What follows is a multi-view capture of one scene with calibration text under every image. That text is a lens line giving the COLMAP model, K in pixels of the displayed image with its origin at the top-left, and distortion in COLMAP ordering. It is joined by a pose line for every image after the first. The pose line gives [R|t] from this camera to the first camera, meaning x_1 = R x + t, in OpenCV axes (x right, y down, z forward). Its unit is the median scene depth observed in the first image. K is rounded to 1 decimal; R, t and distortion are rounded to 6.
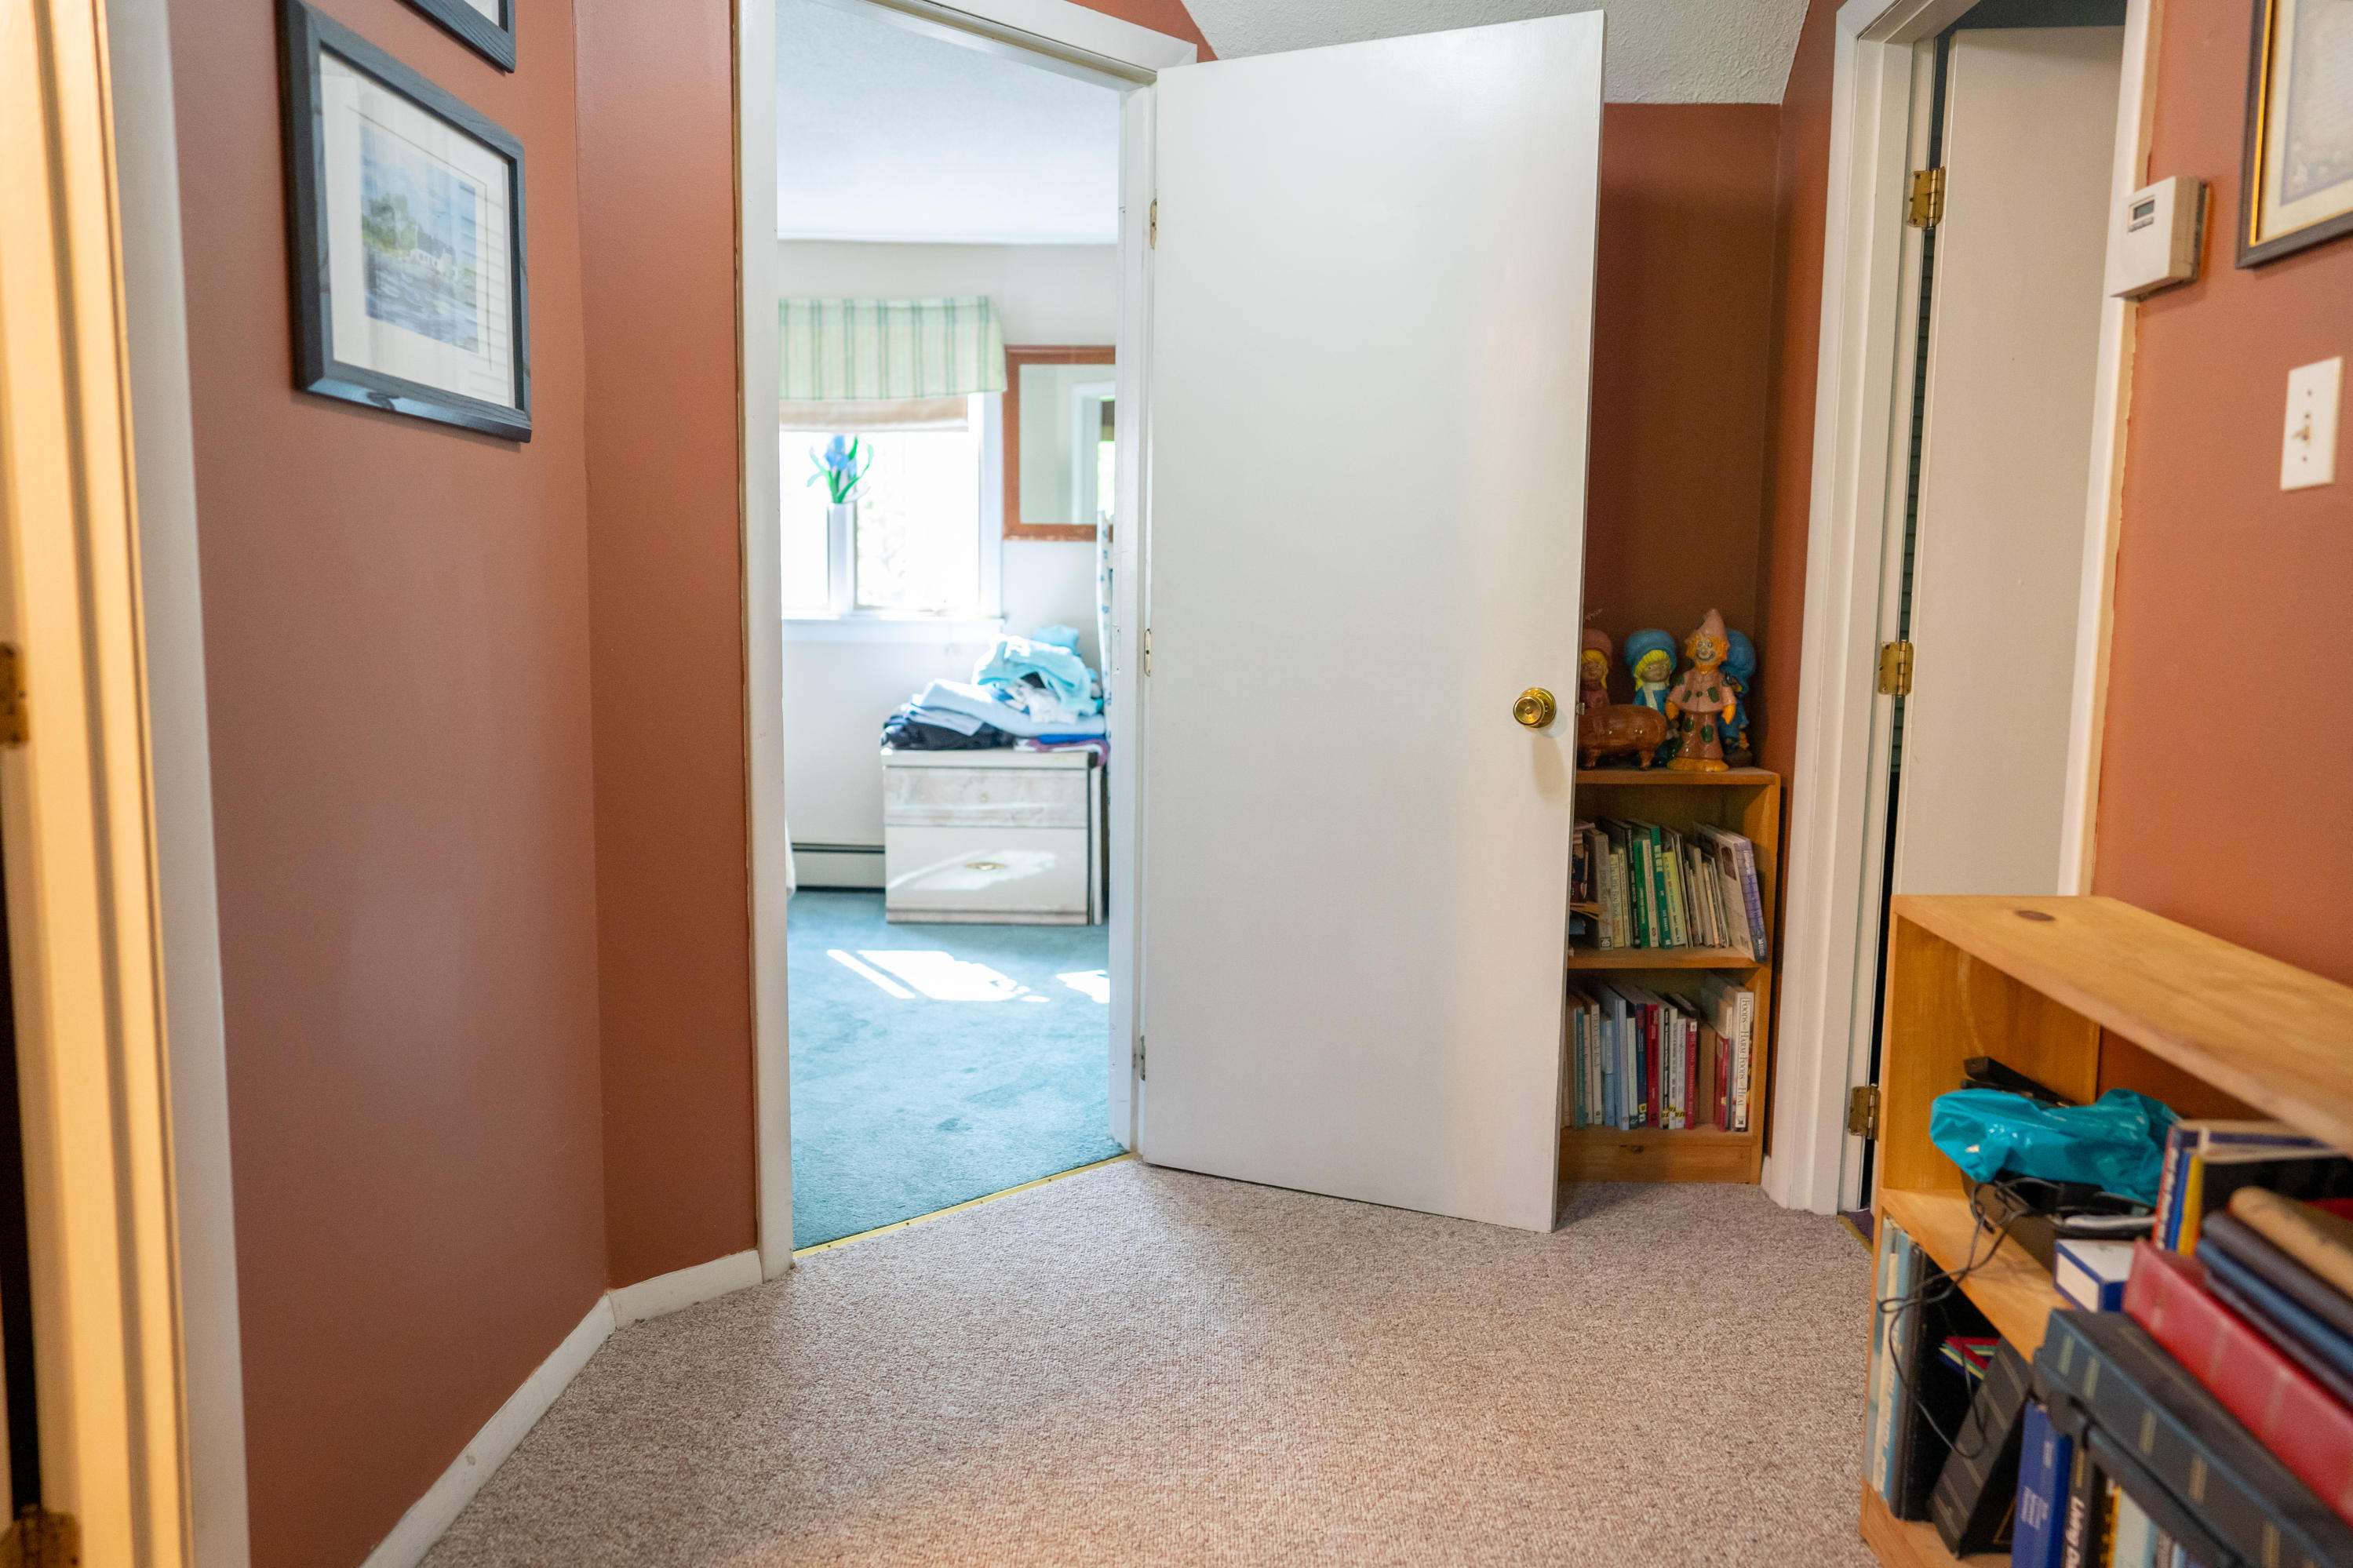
lens RADIAL K [[1582.3, 0, 1176.0], [0, 1582.3, 776.6], [0, 0, 1]] dist [0.002150, 0.002175]
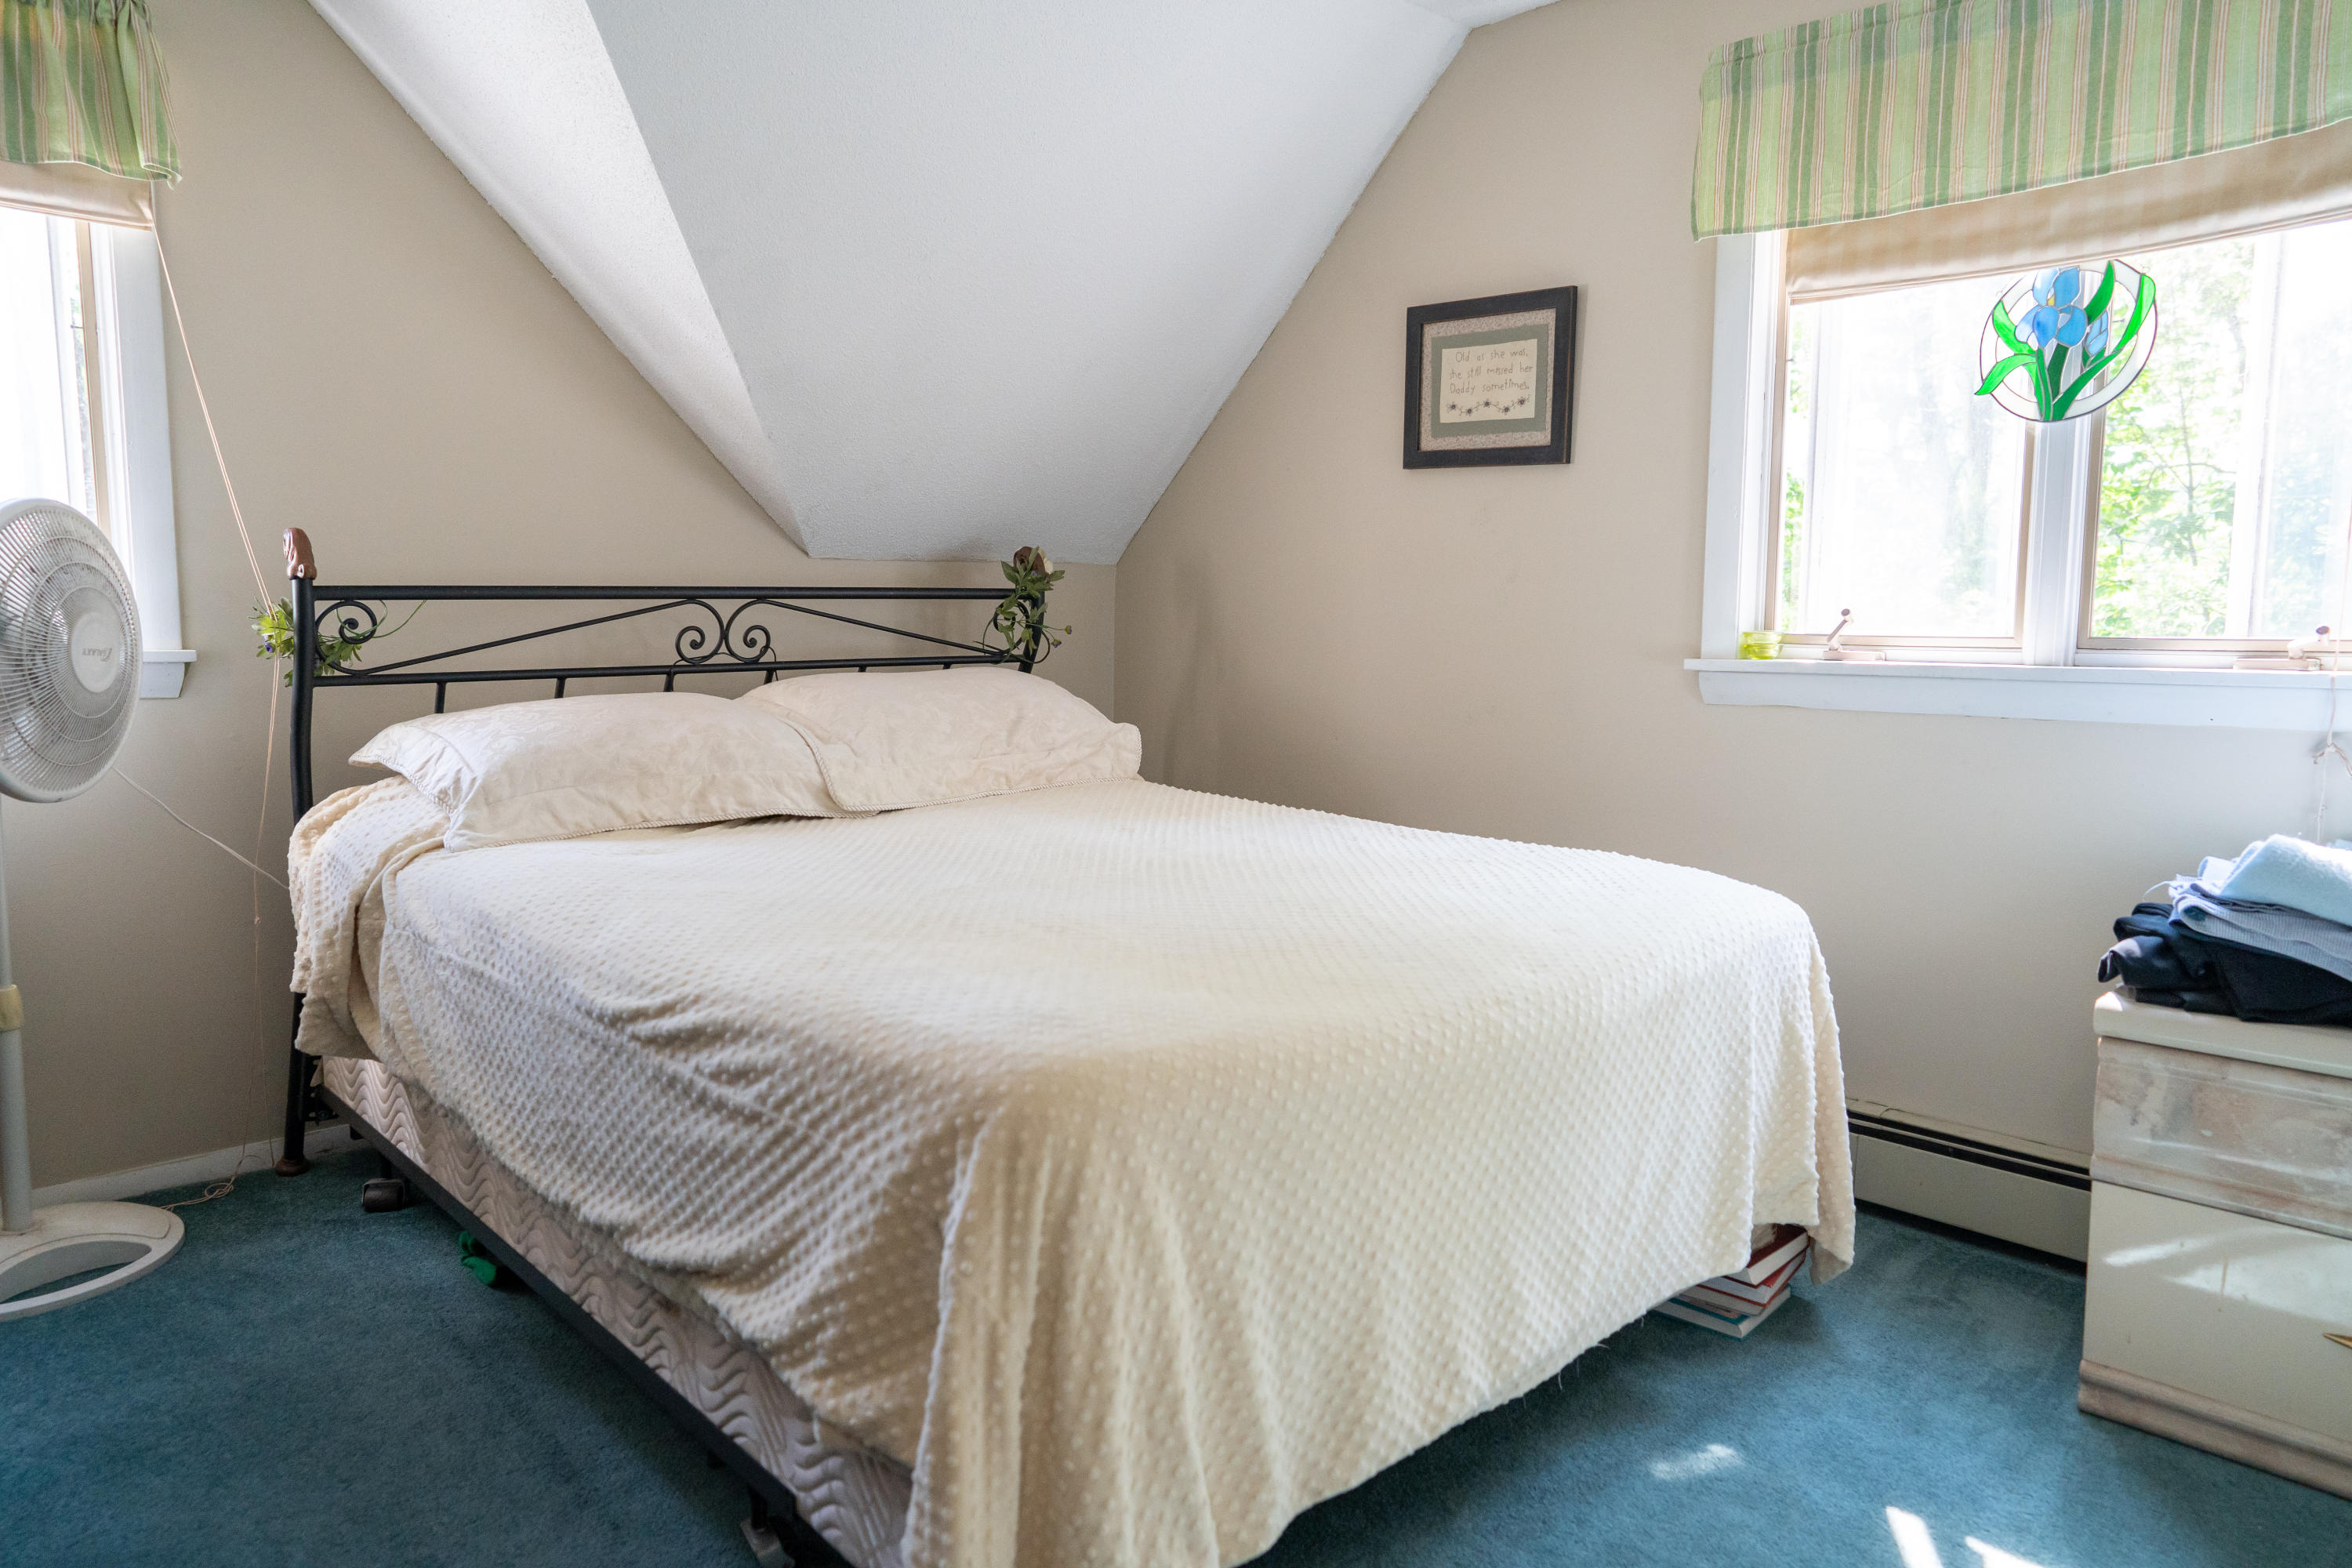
lens RADIAL K [[1581.8, 0, 1099.0], [0, 1581.8, 781.6], [0, 0, 1]] dist [0.002150, 0.002175]
pose [[0.689918, 0.060129, -0.721386, -0.068418], [-0.077074, 0.996981, 0.009388, -0.051824], [0.719773, 0.049123, 0.692470, 0.500793]]
